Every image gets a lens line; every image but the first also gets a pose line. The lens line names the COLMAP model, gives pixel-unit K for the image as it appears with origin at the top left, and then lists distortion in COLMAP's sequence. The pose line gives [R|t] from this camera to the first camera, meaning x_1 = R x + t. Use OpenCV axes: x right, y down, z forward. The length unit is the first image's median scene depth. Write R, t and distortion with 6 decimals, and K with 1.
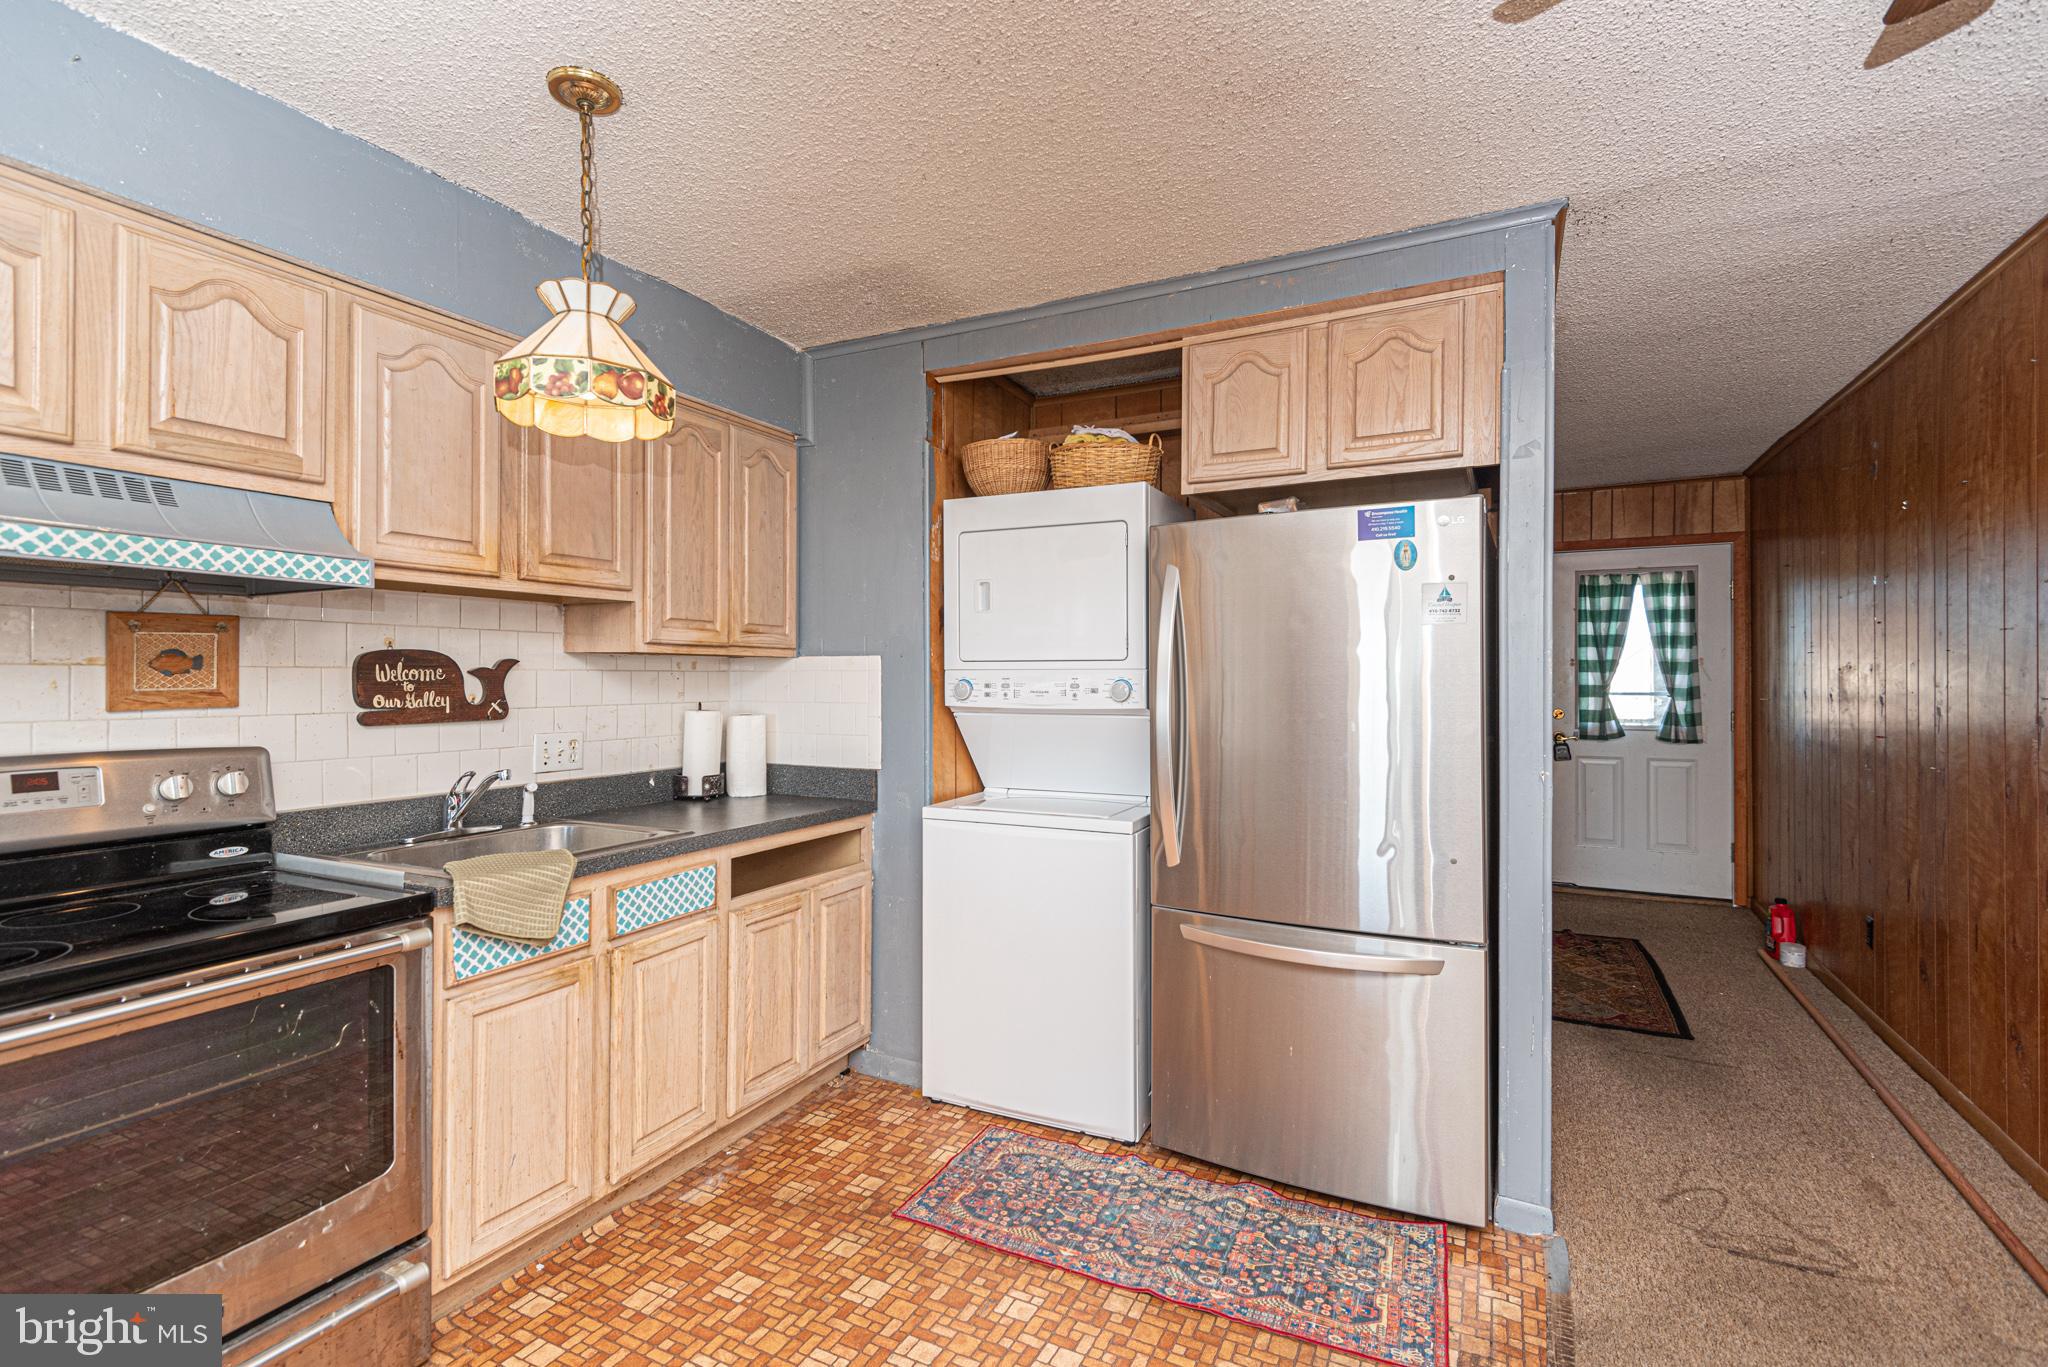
lens RADIAL K [[858.4, 0, 1019.2], [0, 858.4, 679.5], [0, 0, 1]] dist [0.012311, -0.000219]
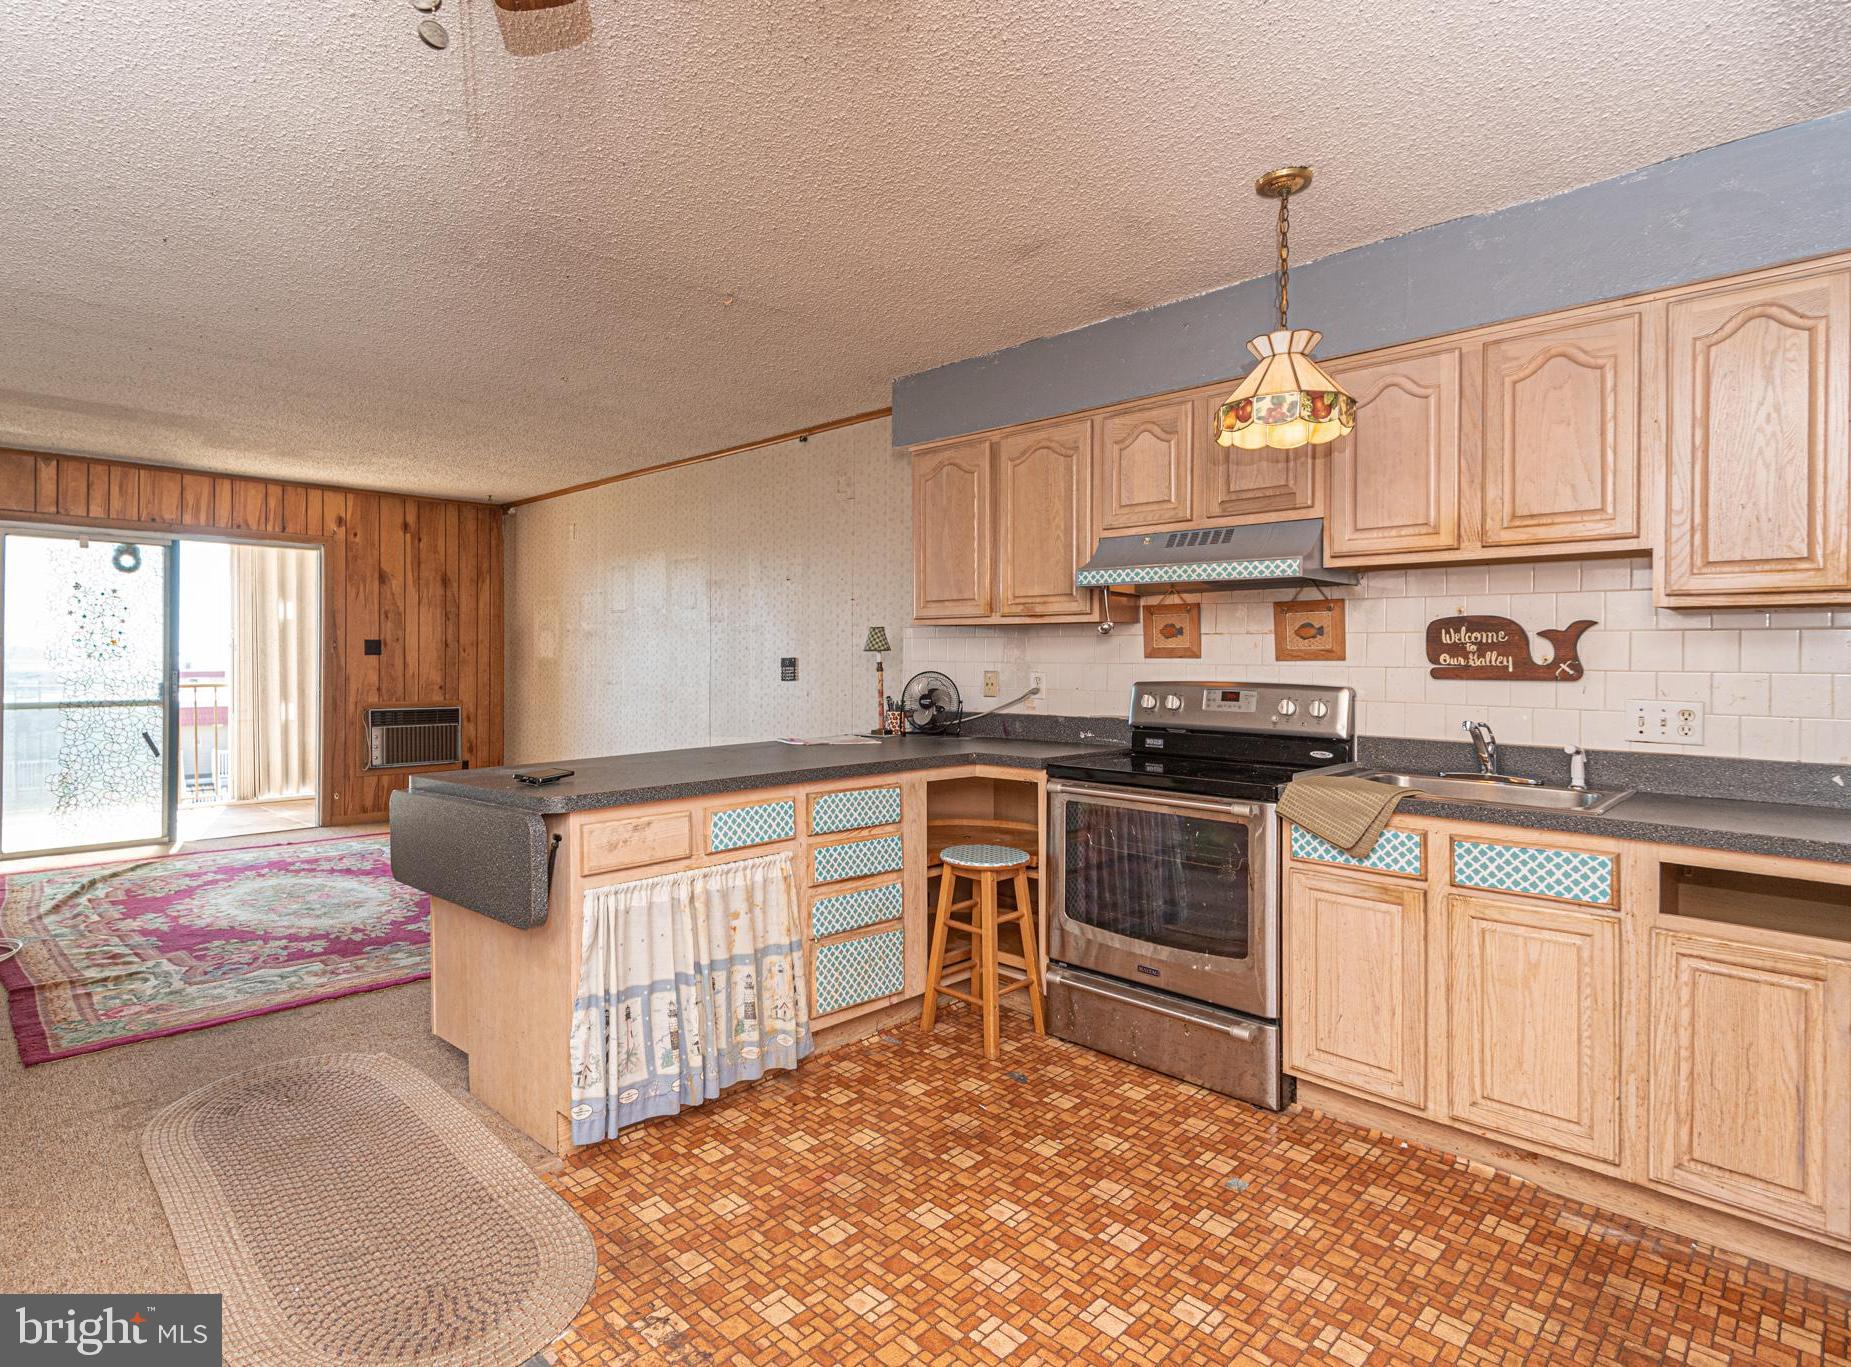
lens RADIAL K [[985.2, 0, 922.7], [0, 985.2, 656.5], [0, 0, 1]] dist [-0.003701, -0.001419]
pose [[-0.236452, 0.000433, -0.971643, 0.829464], [-0.004291, 0.999990, 0.001490, 0.023672], [0.971634, 0.004522, -0.236448, 0.645584]]
